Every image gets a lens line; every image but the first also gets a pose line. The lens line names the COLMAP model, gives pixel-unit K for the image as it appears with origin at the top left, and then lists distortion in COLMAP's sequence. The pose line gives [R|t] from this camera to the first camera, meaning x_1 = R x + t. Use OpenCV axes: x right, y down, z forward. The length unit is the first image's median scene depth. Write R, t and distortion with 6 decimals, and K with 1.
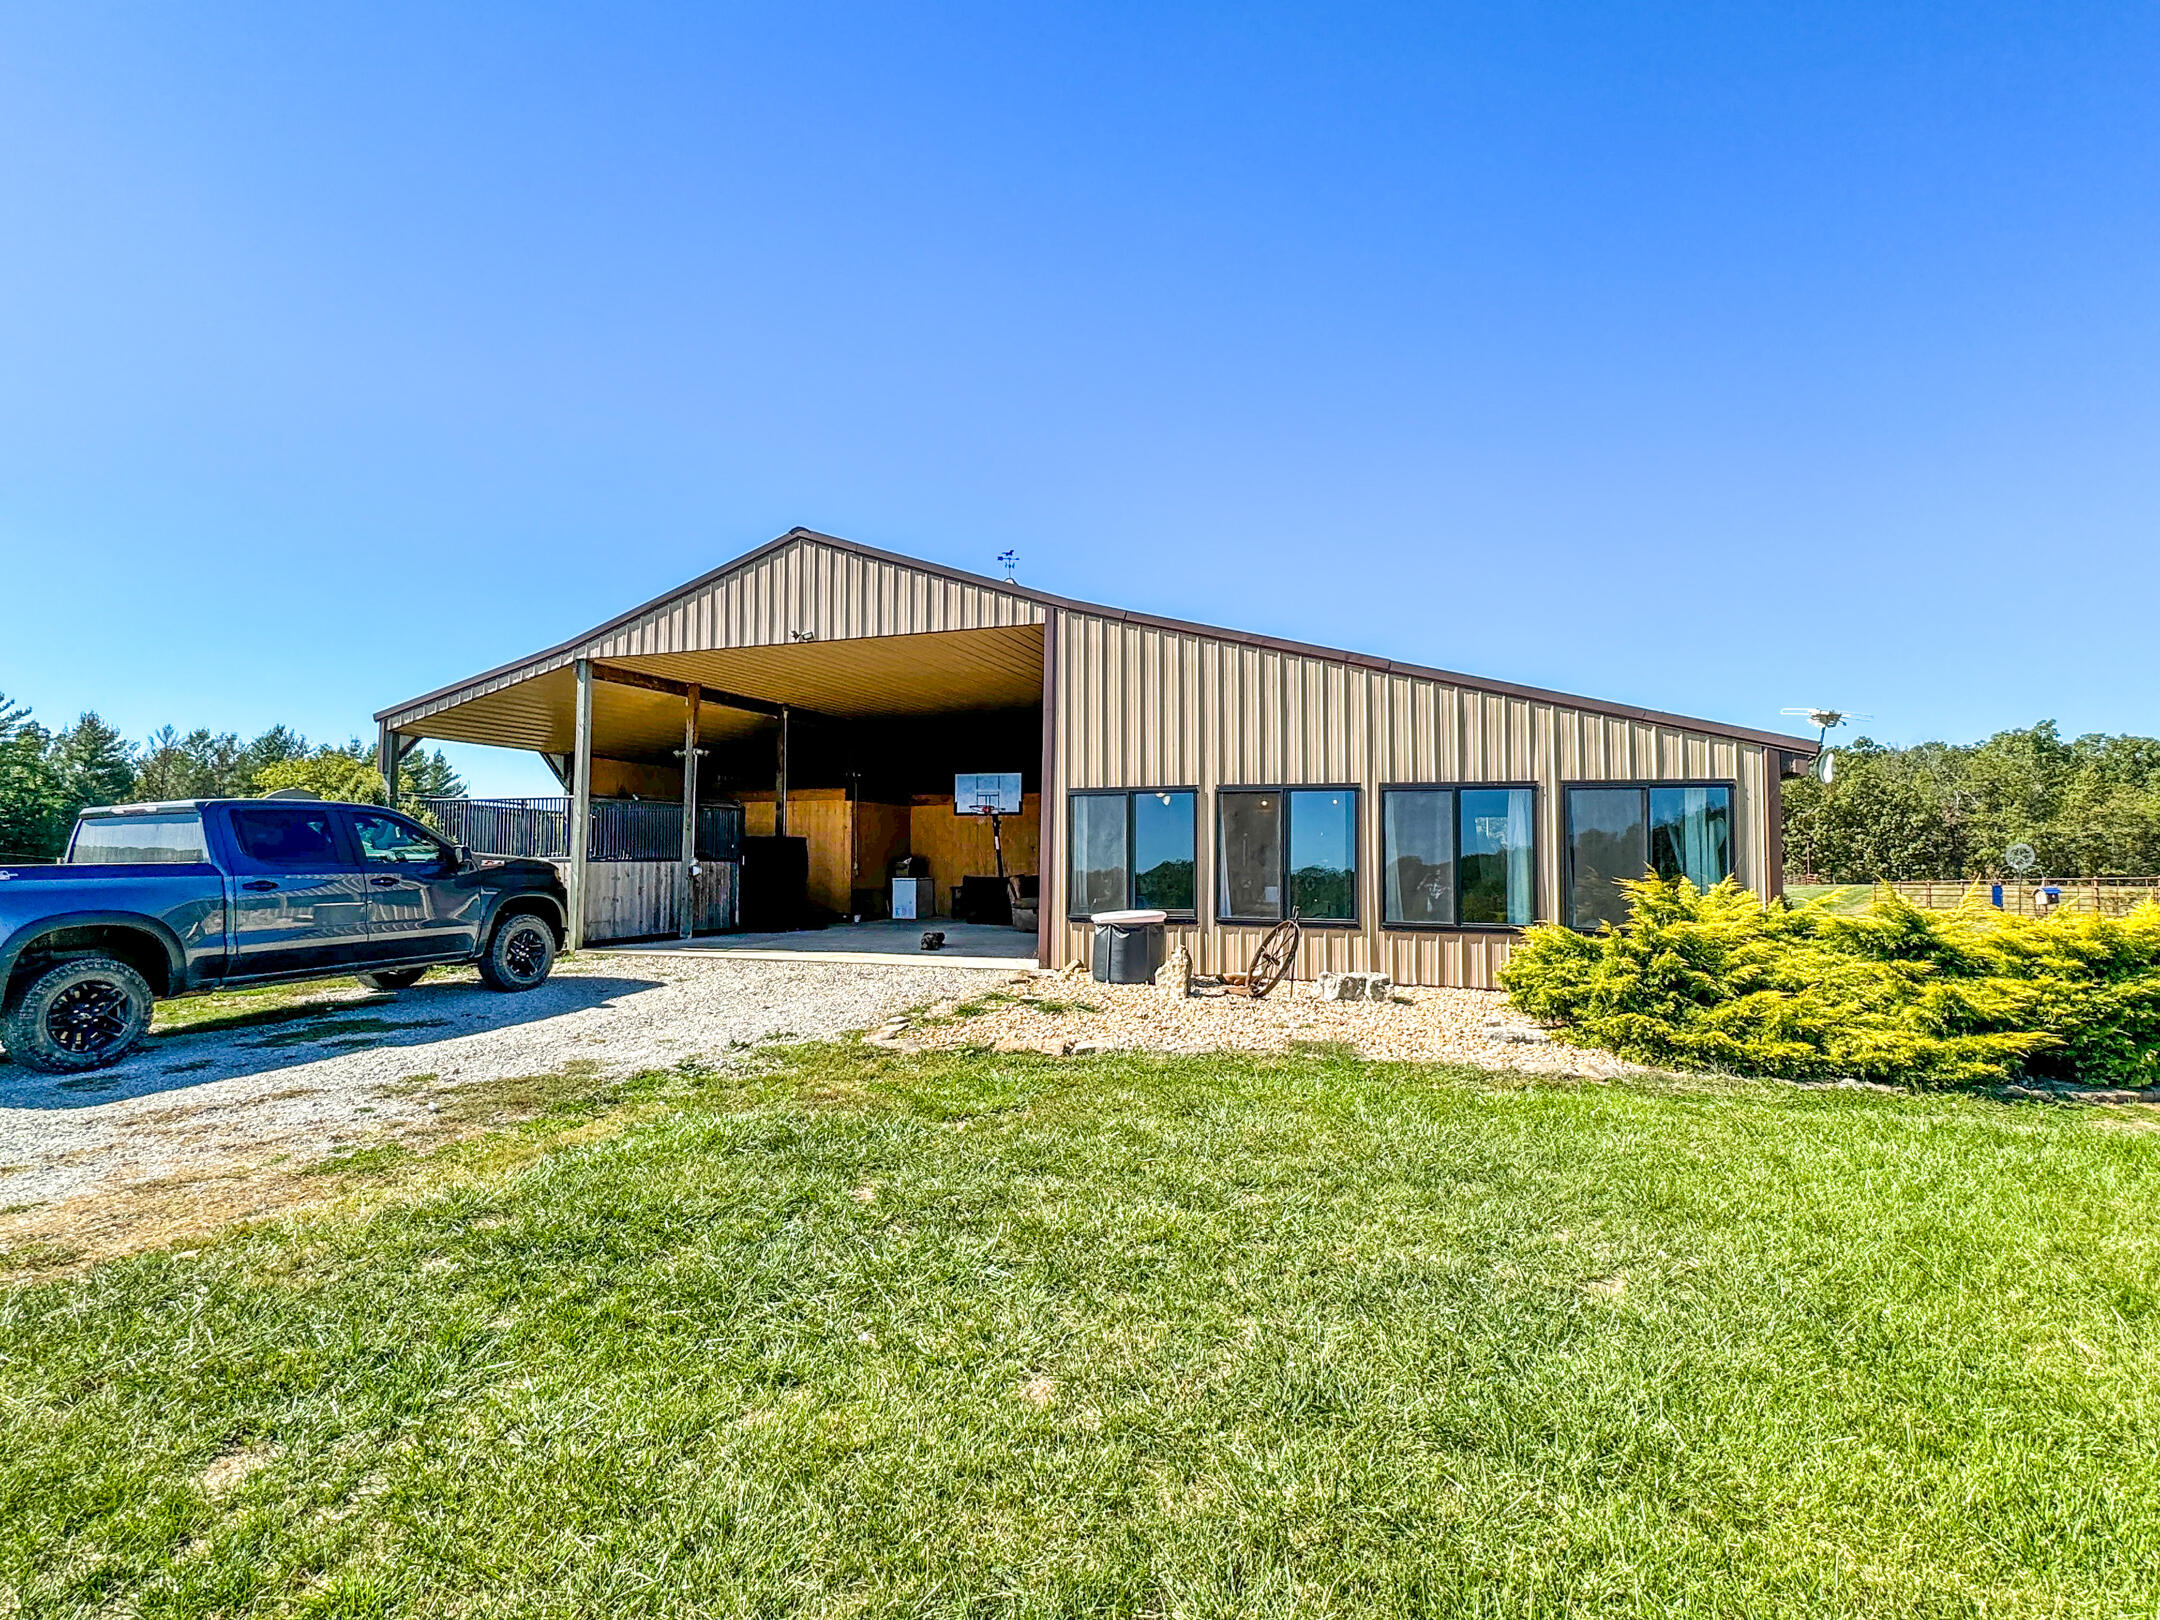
lens RADIAL K [[999.7, 0, 1092.8], [0, 999.7, 821.3], [0, 0, 1]] dist [0.000256, 0.000035]
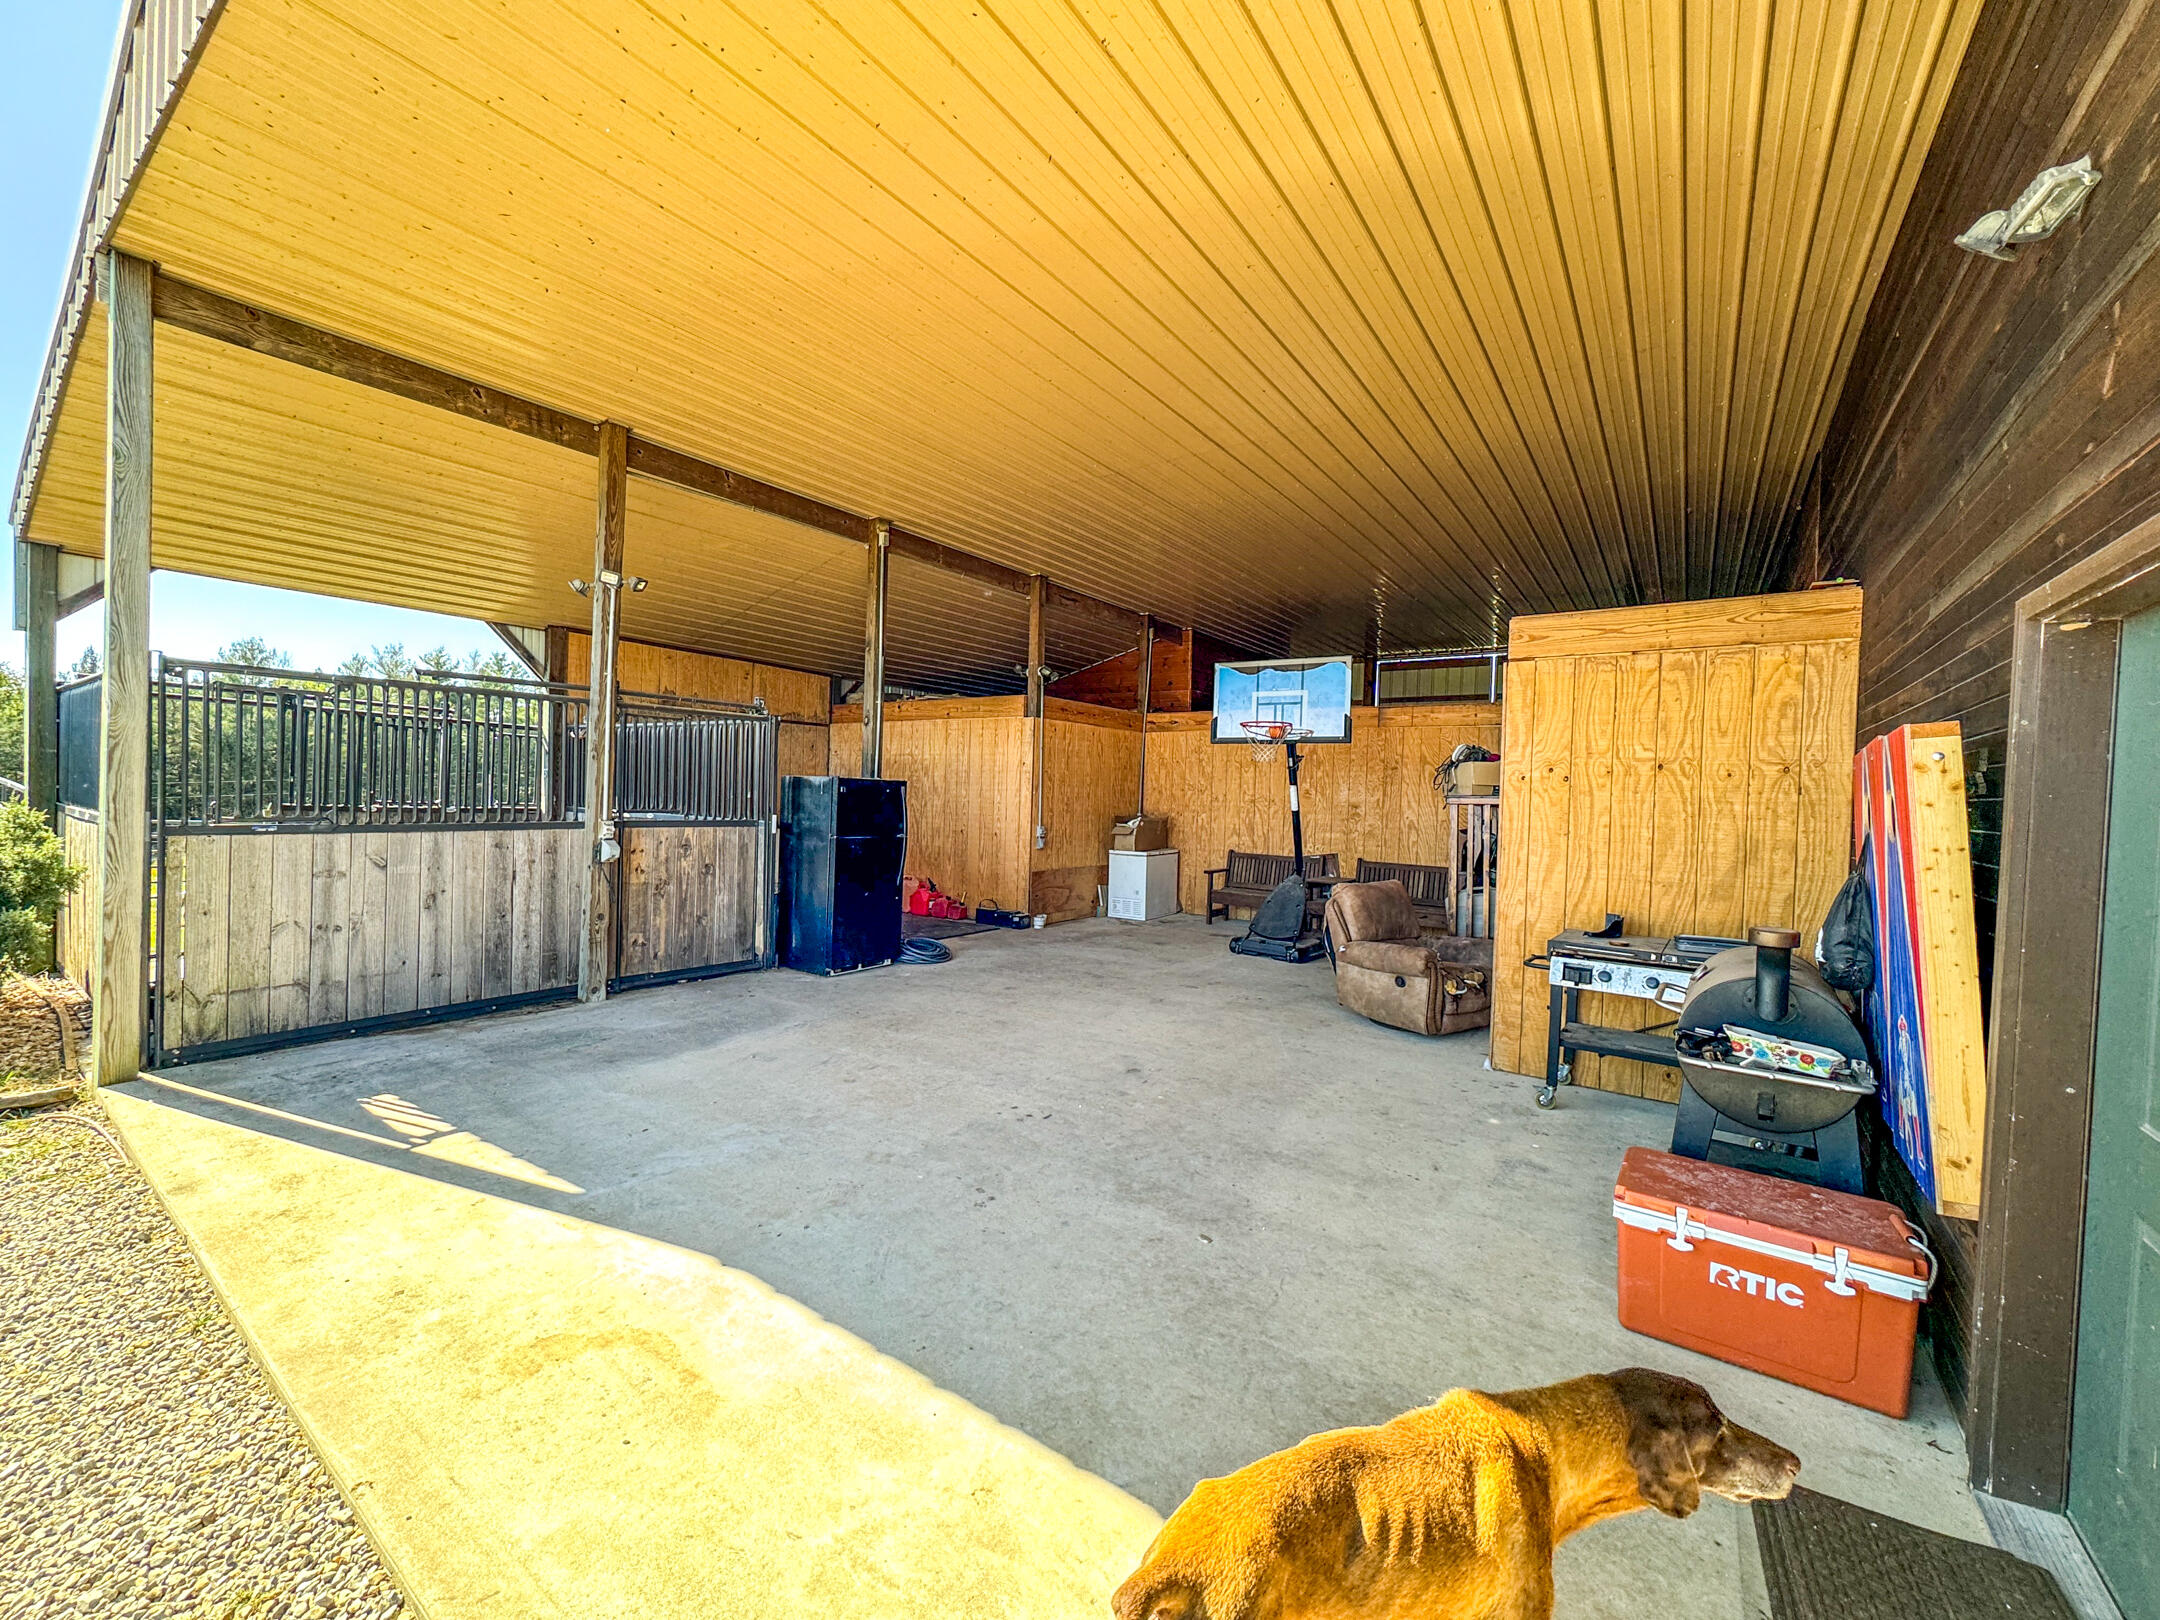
lens RADIAL K [[849.9, 0, 1079.1], [0, 849.9, 809.0], [0, 0, 1]] dist [-0.002406, 0.001205]
pose [[0.949874, 0.031783, -0.311012, -0.067077], [-0.016720, 0.998560, 0.050980, 0.006793], [0.312184, -0.043224, 0.949038, 0.572271]]
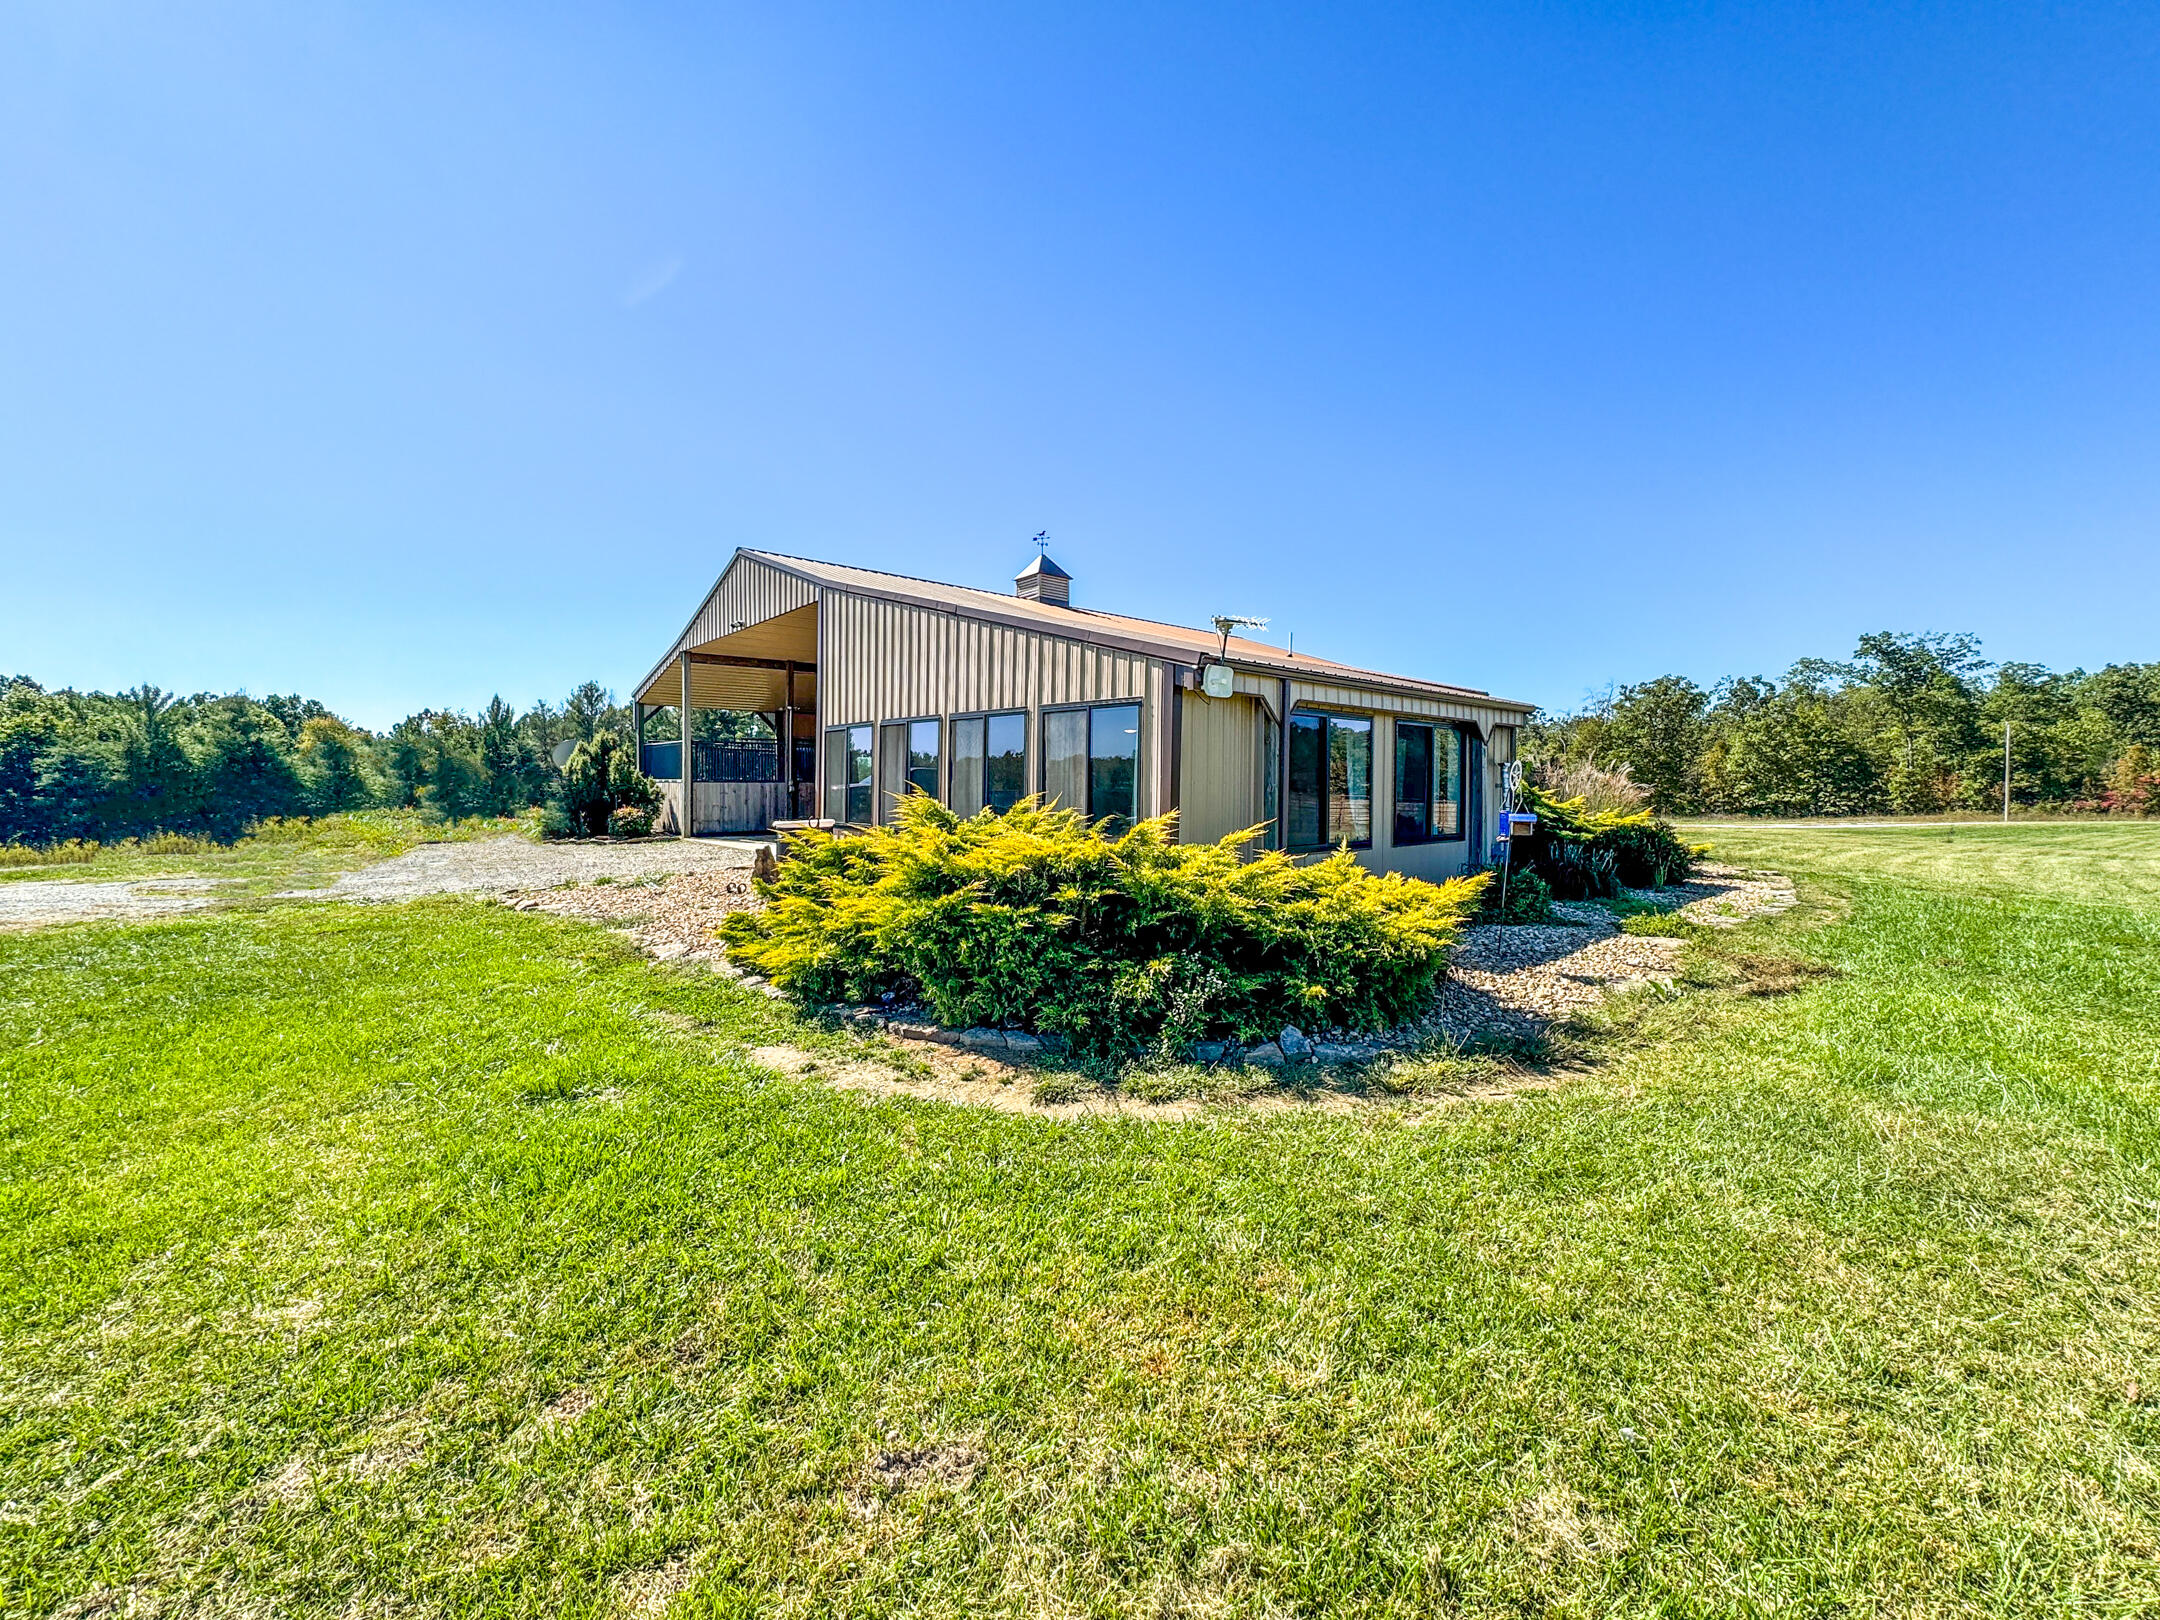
lens RADIAL K [[849.9, 0, 1085.8], [0, 849.9, 815.3], [0, 0, 1]] dist [-0.002406, 0.001205]
pose [[0.854444, 0.021592, -0.519095, 0.504991], [0.016847, 0.997459, 0.069222, 0.006942], [0.519271, -0.067892, 0.851909, 0.125448]]
